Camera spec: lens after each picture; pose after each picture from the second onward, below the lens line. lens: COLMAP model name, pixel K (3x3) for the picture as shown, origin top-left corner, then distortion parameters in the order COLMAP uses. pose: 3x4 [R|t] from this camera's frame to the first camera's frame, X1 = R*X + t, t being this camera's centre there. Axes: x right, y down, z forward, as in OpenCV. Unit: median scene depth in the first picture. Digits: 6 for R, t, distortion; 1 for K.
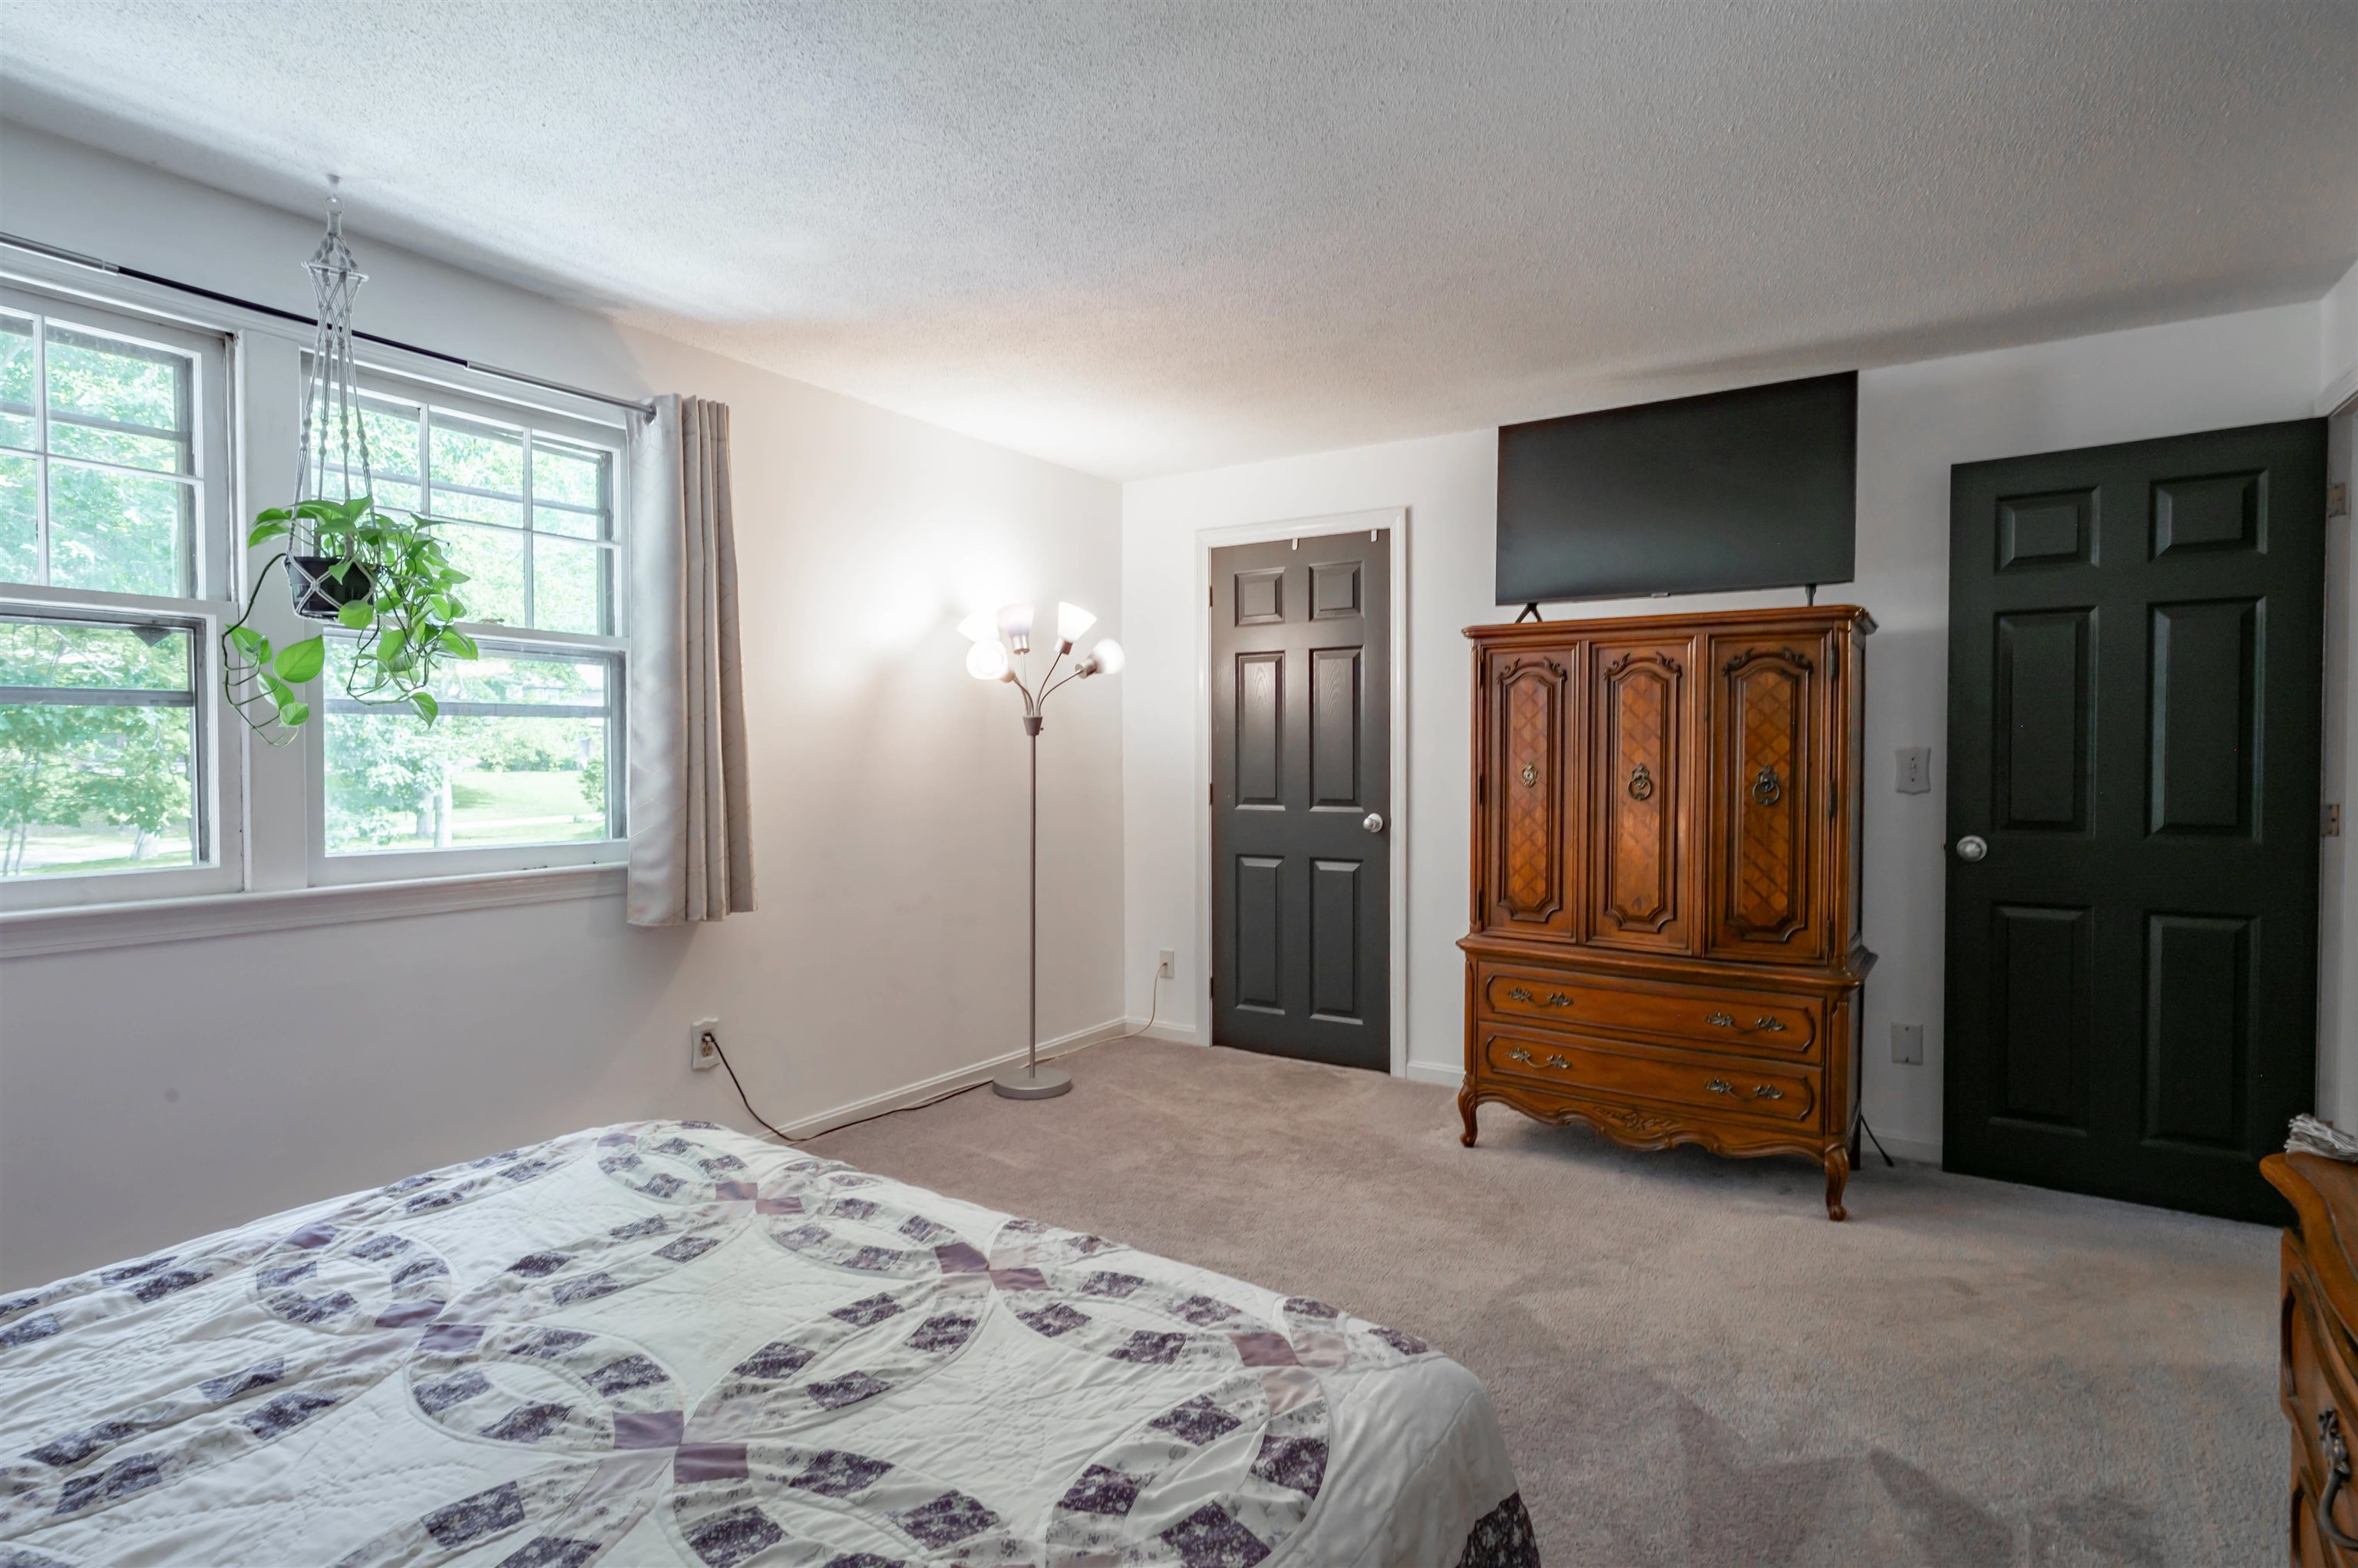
lens RADIAL K [[1171.7, 0, 1177.1], [0, 1171.7, 774.7], [0, 0, 1]] dist [0.000700, 0.001411]
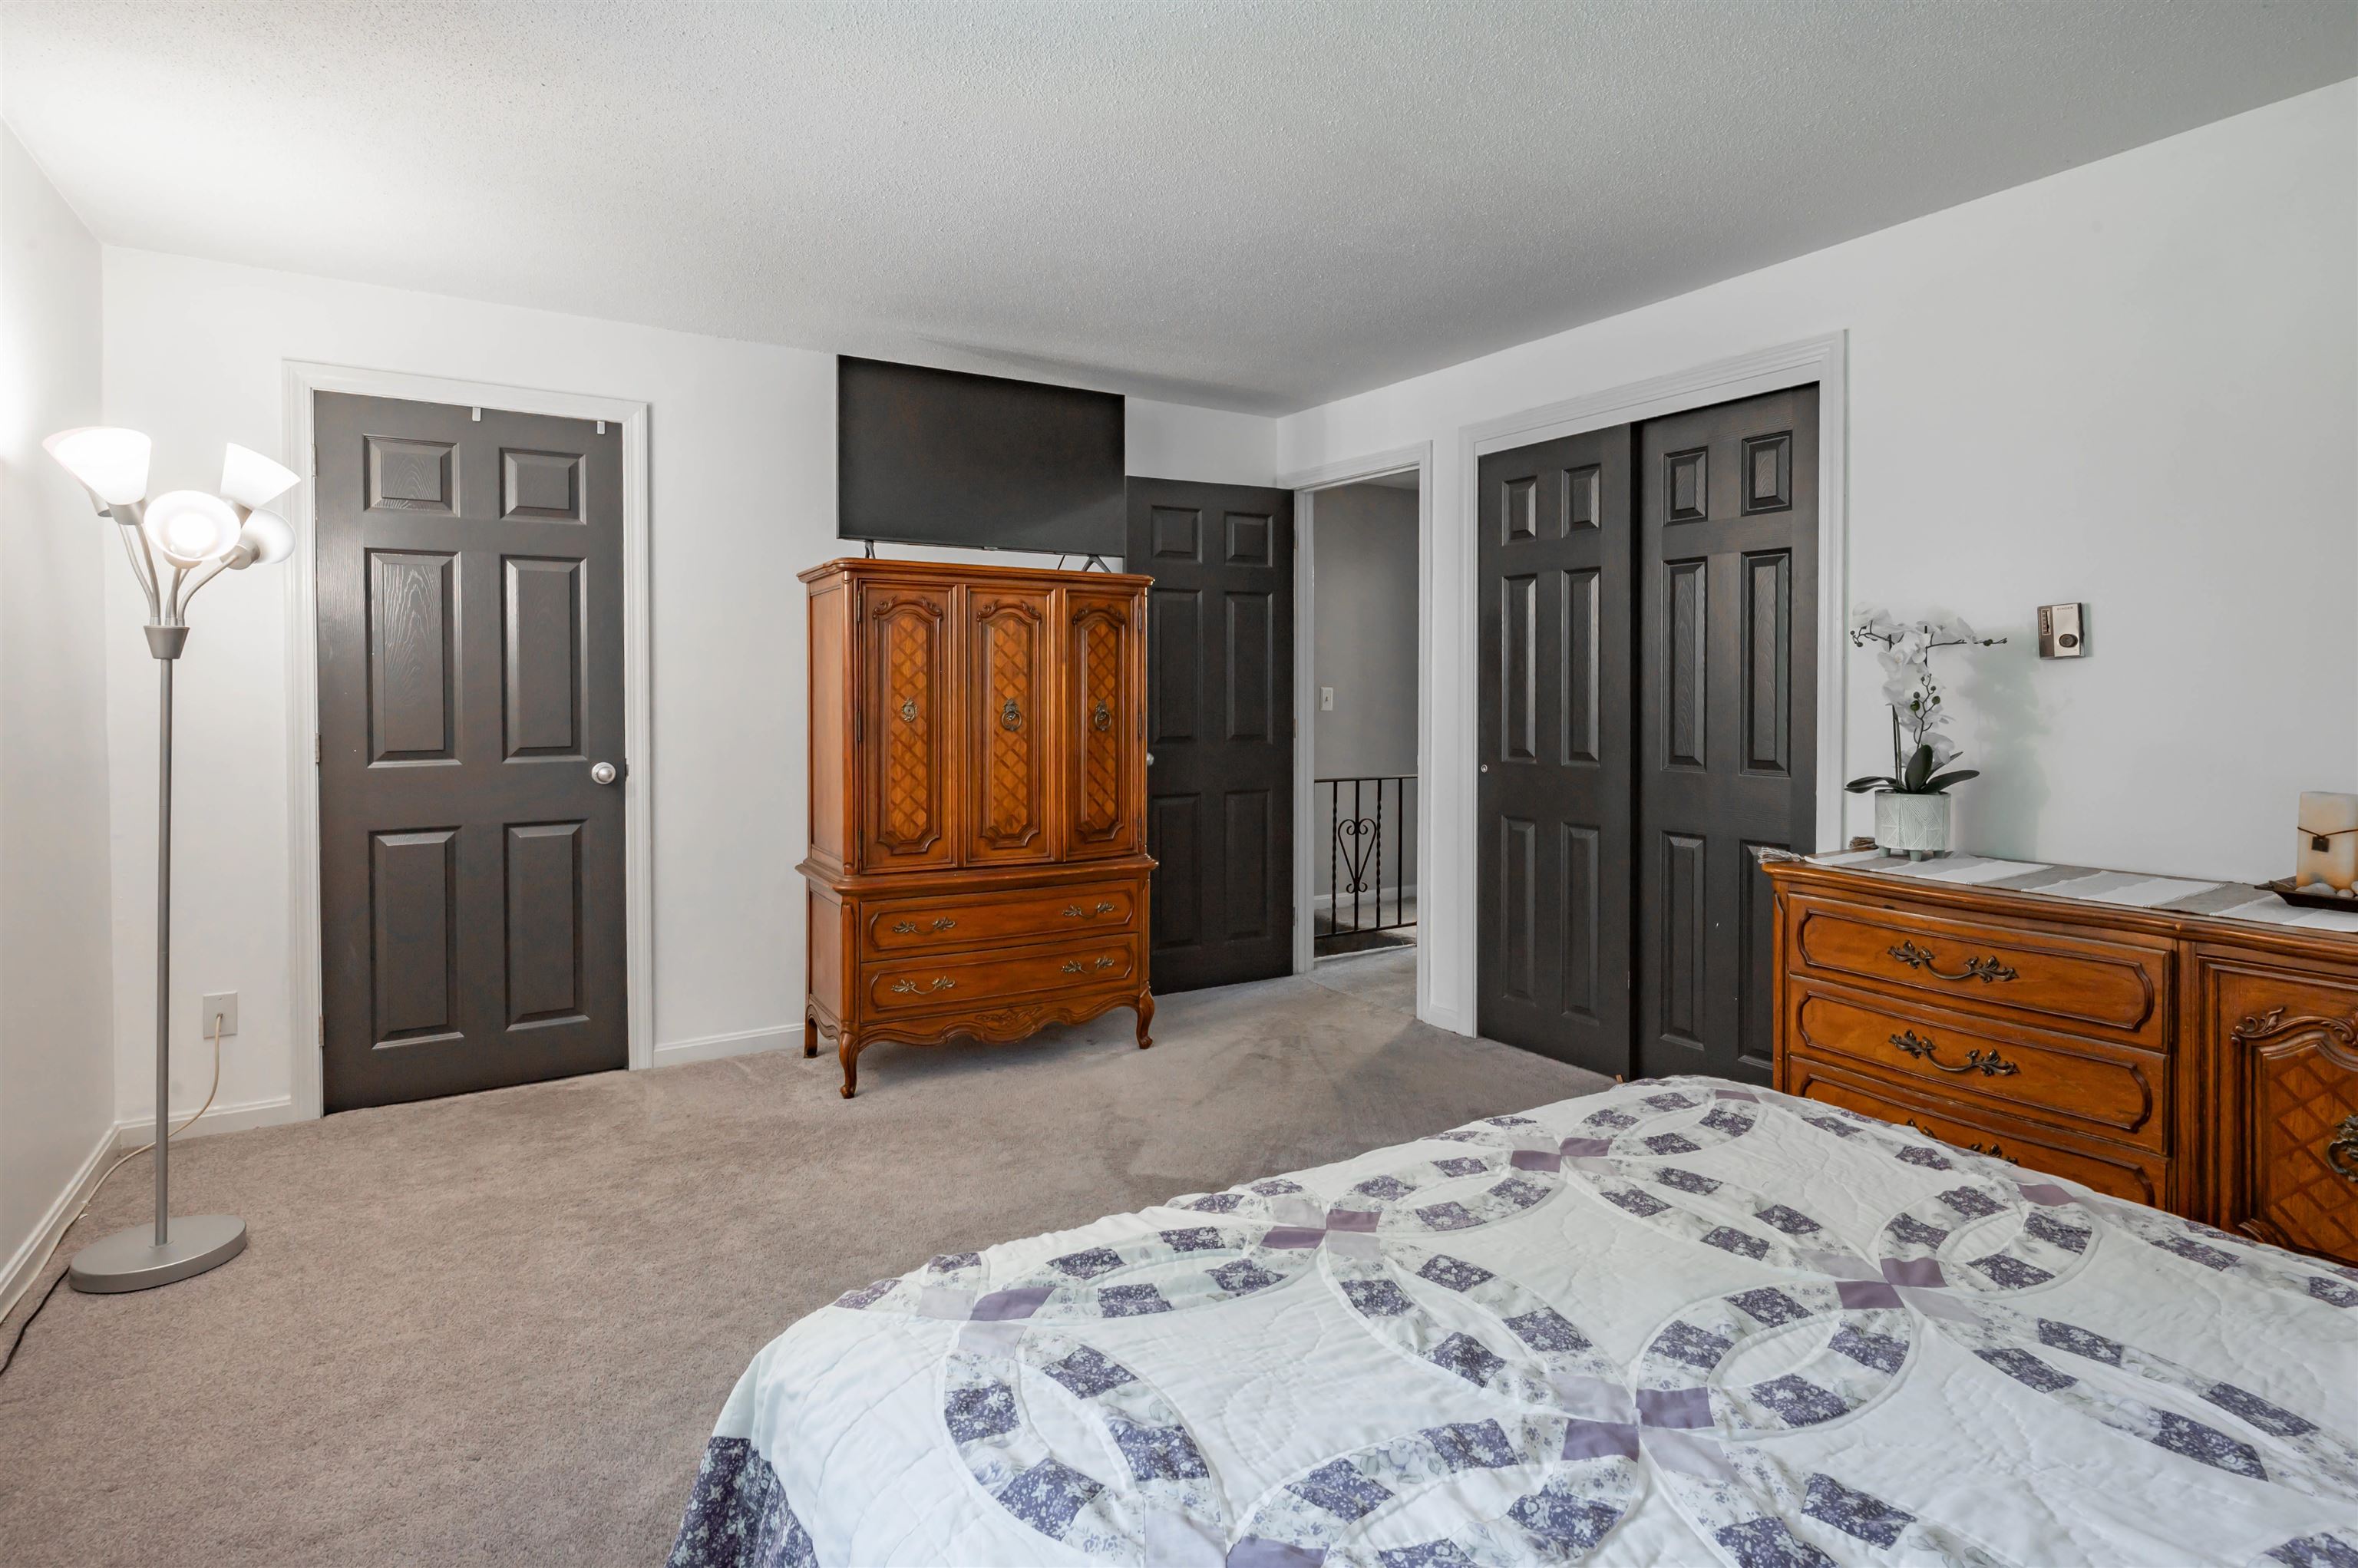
lens RADIAL K [[1201.4, 0, 1179.6], [0, 1201.4, 700.3], [0, 0, 1]] dist [-0.003698, -0.000448]
pose [[0.426155, -0.008438, 0.904611, -0.778640], [0.017532, 0.999846, 0.001067, -0.007989], [-0.904480, 0.015405, 0.426238, 0.487964]]
